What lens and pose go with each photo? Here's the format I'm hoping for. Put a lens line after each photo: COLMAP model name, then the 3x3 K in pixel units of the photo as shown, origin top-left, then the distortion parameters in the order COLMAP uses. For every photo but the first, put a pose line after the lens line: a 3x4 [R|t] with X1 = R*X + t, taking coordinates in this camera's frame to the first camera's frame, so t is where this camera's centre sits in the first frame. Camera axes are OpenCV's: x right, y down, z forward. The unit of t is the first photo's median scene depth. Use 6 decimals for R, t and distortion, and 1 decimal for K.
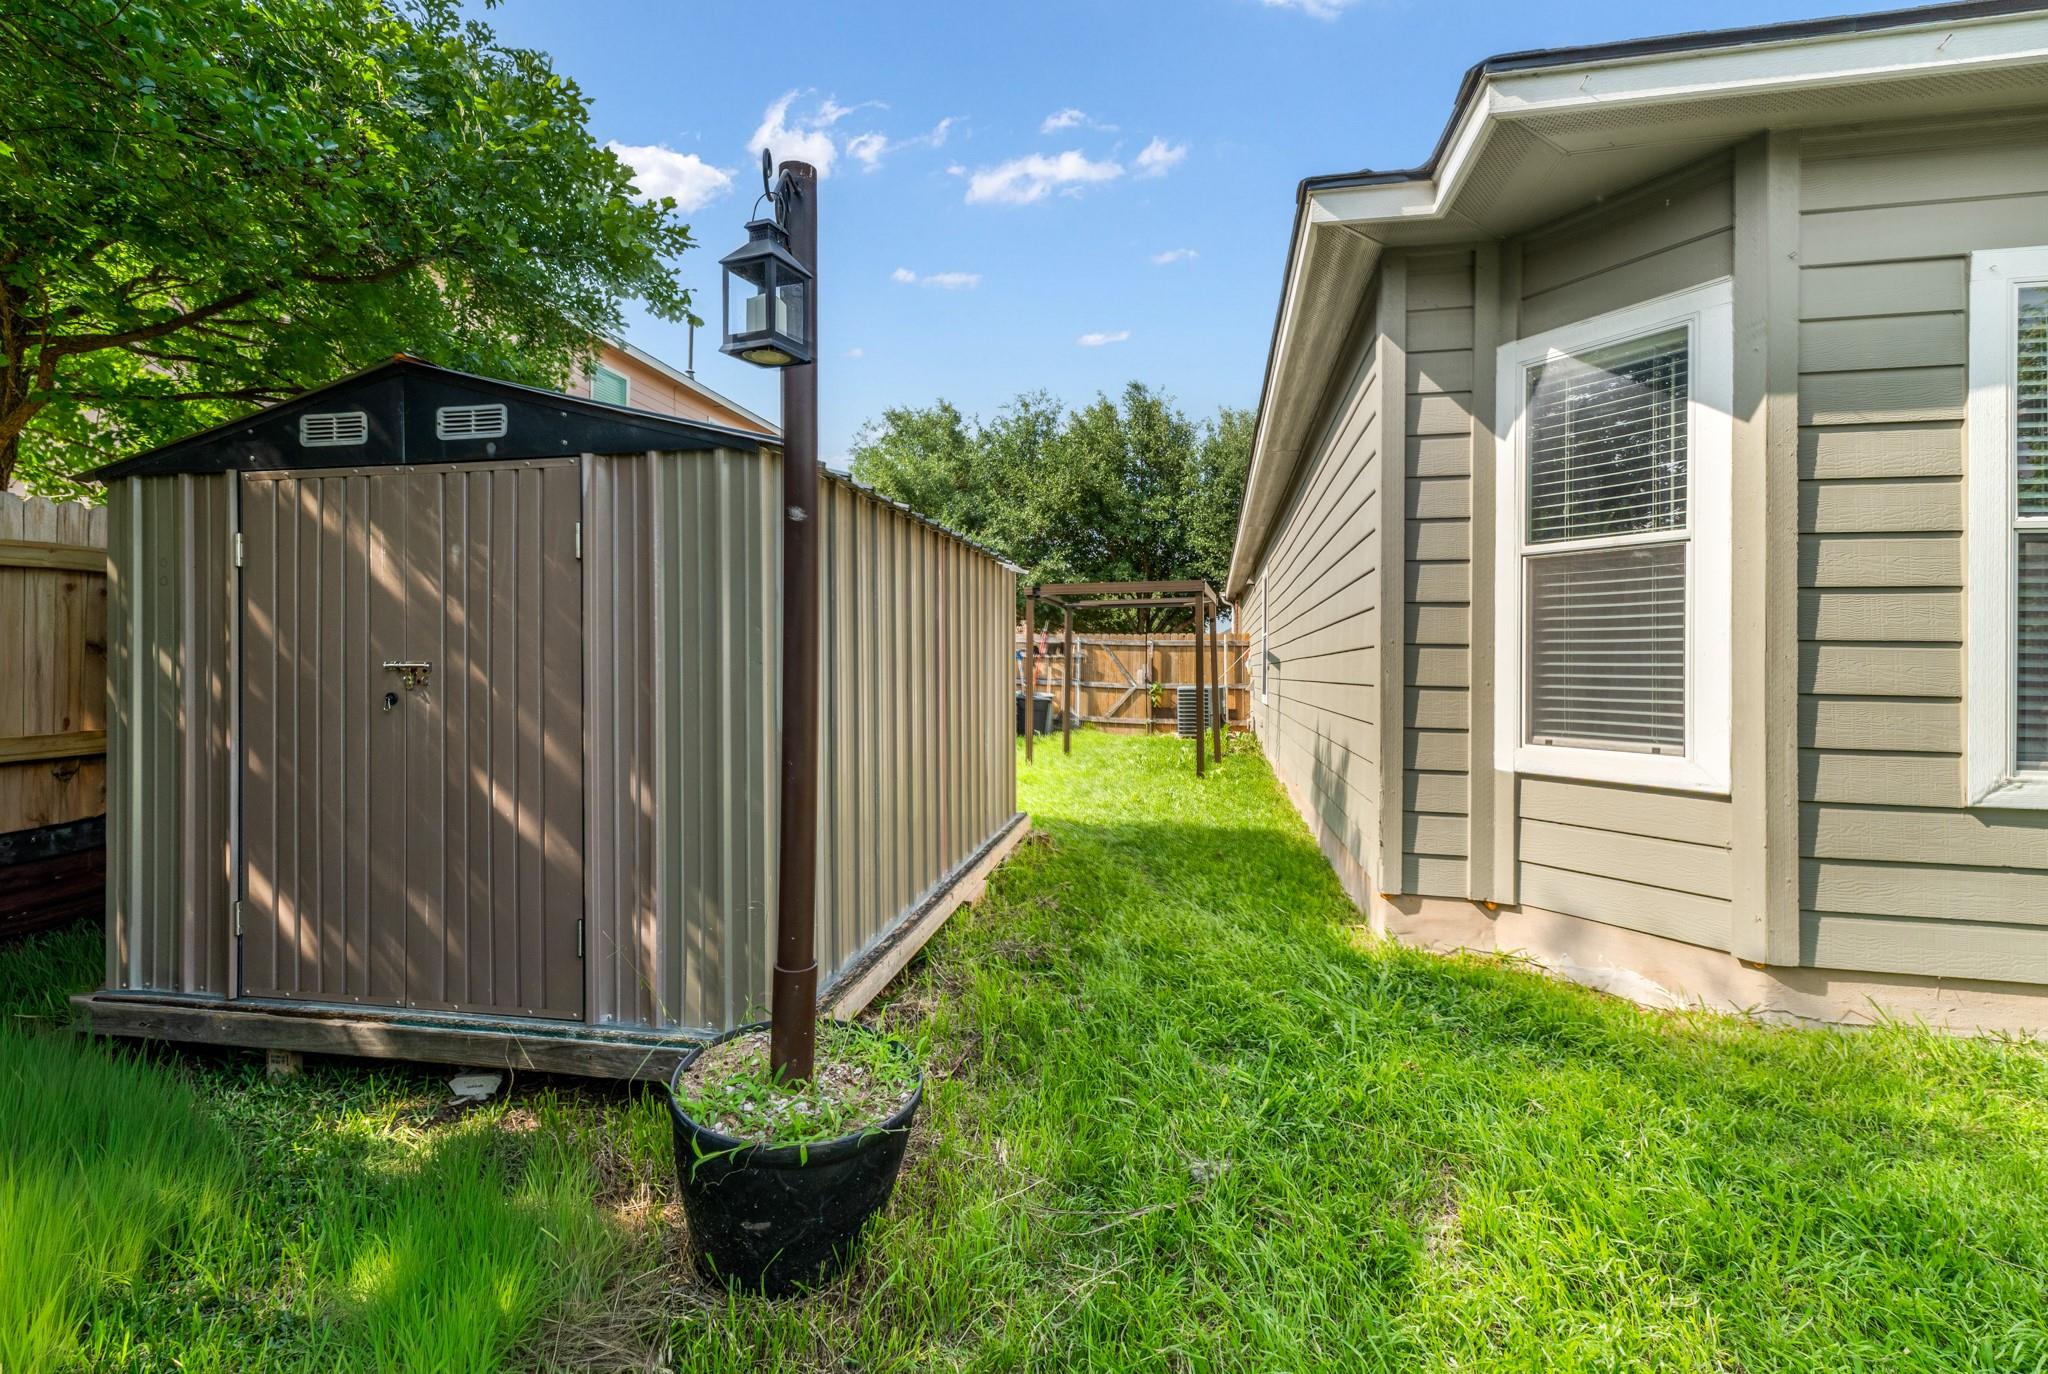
lens RADIAL K [[903.8, 0, 1022.0], [0, 903.8, 672.1], [0, 0, 1]] dist [-0.000252, -0.000070]
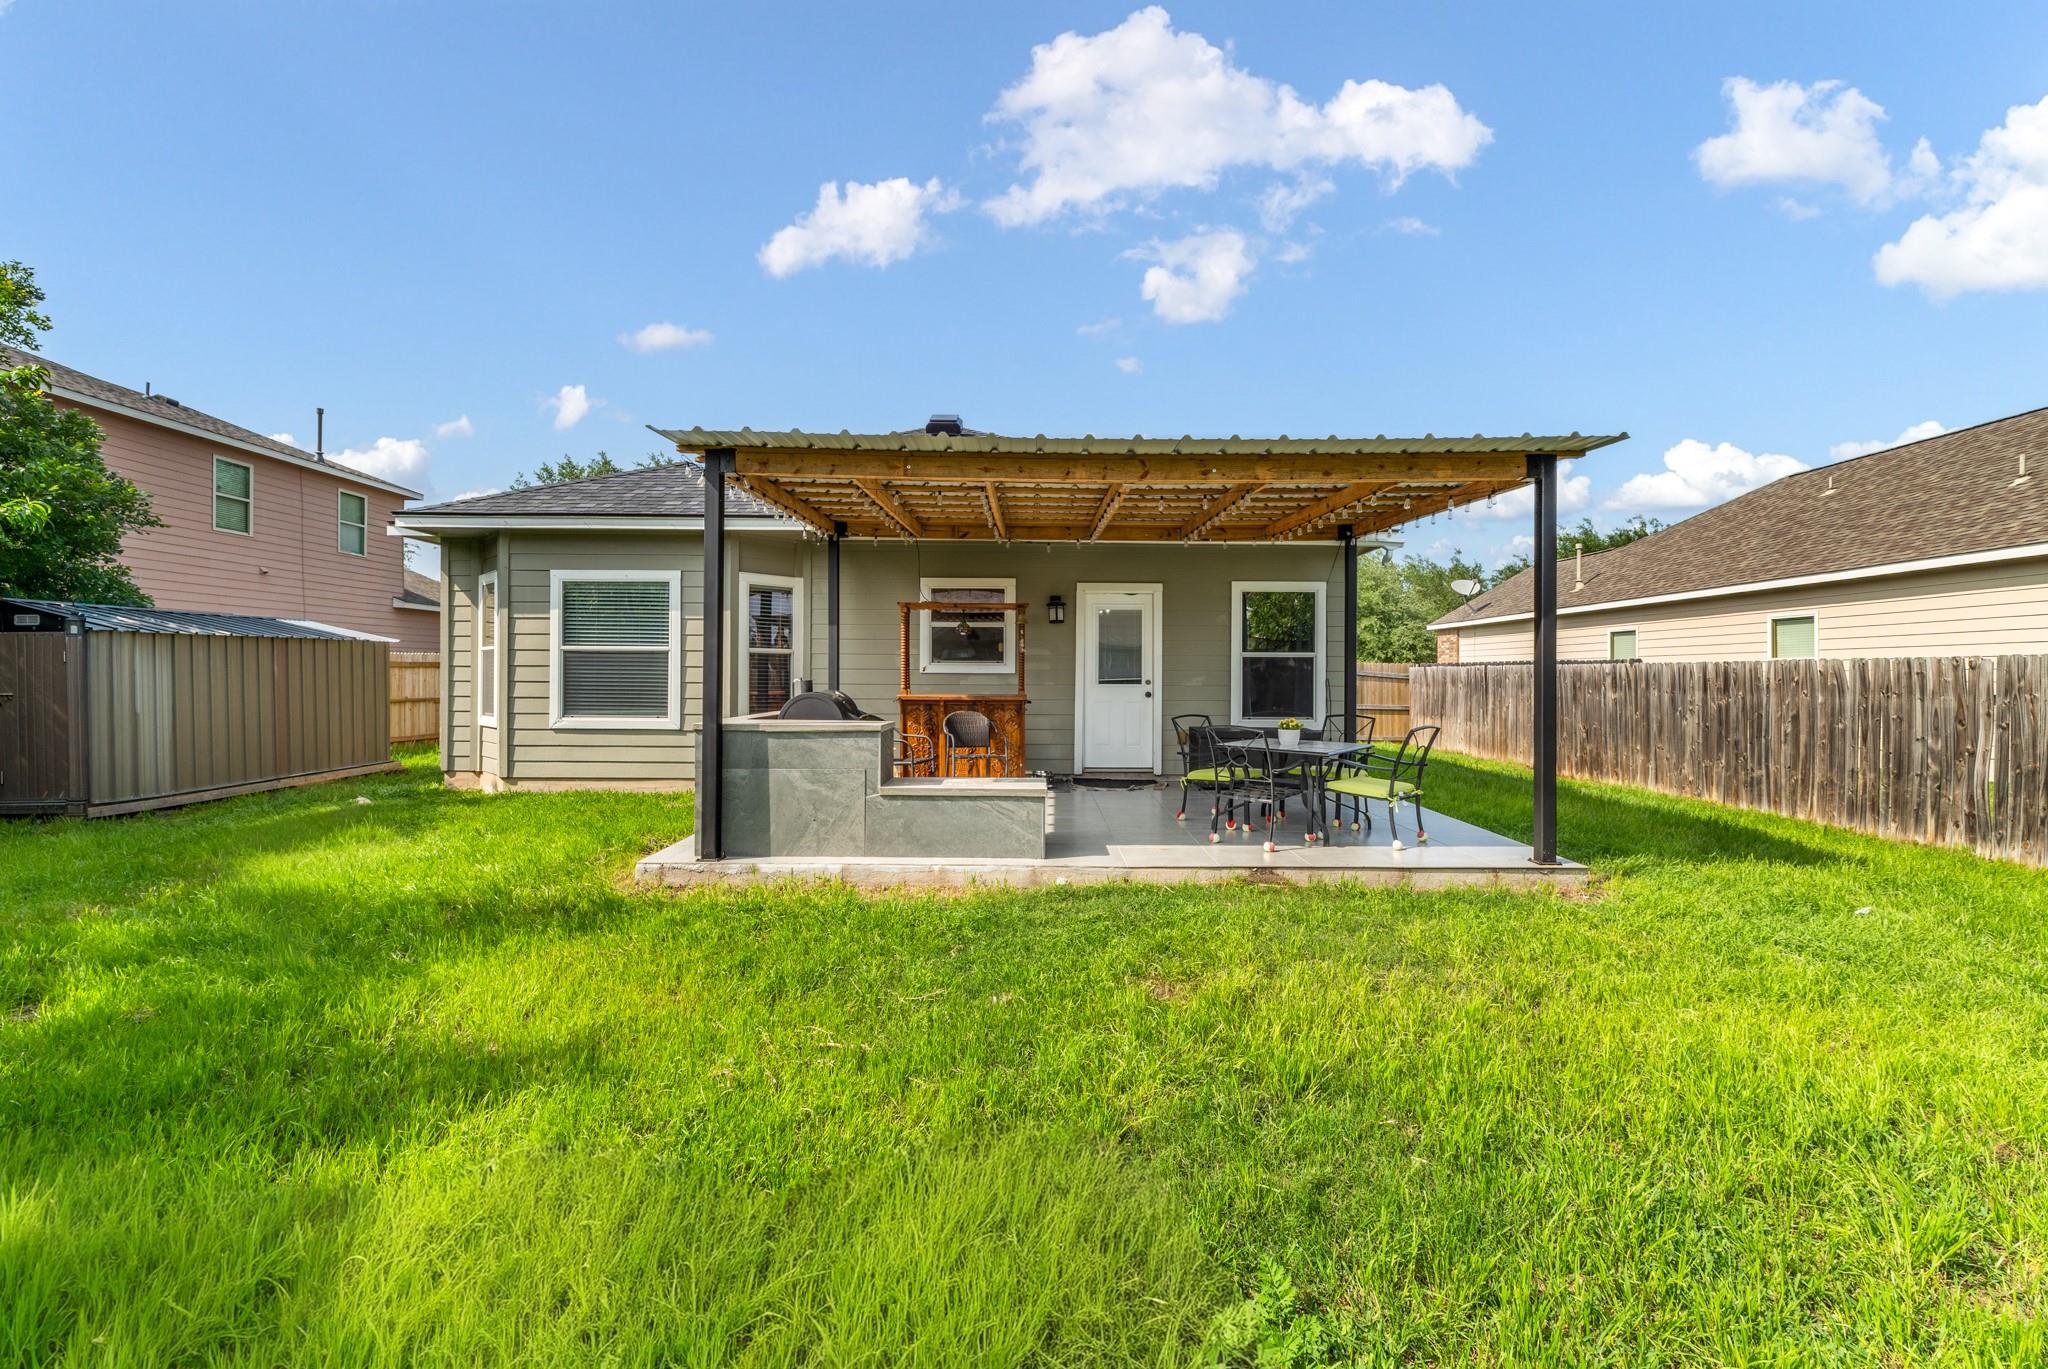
lens RADIAL K [[892.2, 0, 1026.6], [0, 892.2, 700.3], [0, 0, 1]] dist [0.001623, 0.000309]
pose [[0.978126, -0.011309, 0.207705, 2.067416], [0.008211, 0.999842, 0.015772, -0.000597], [-0.207850, -0.013721, 0.978064, -2.684202]]
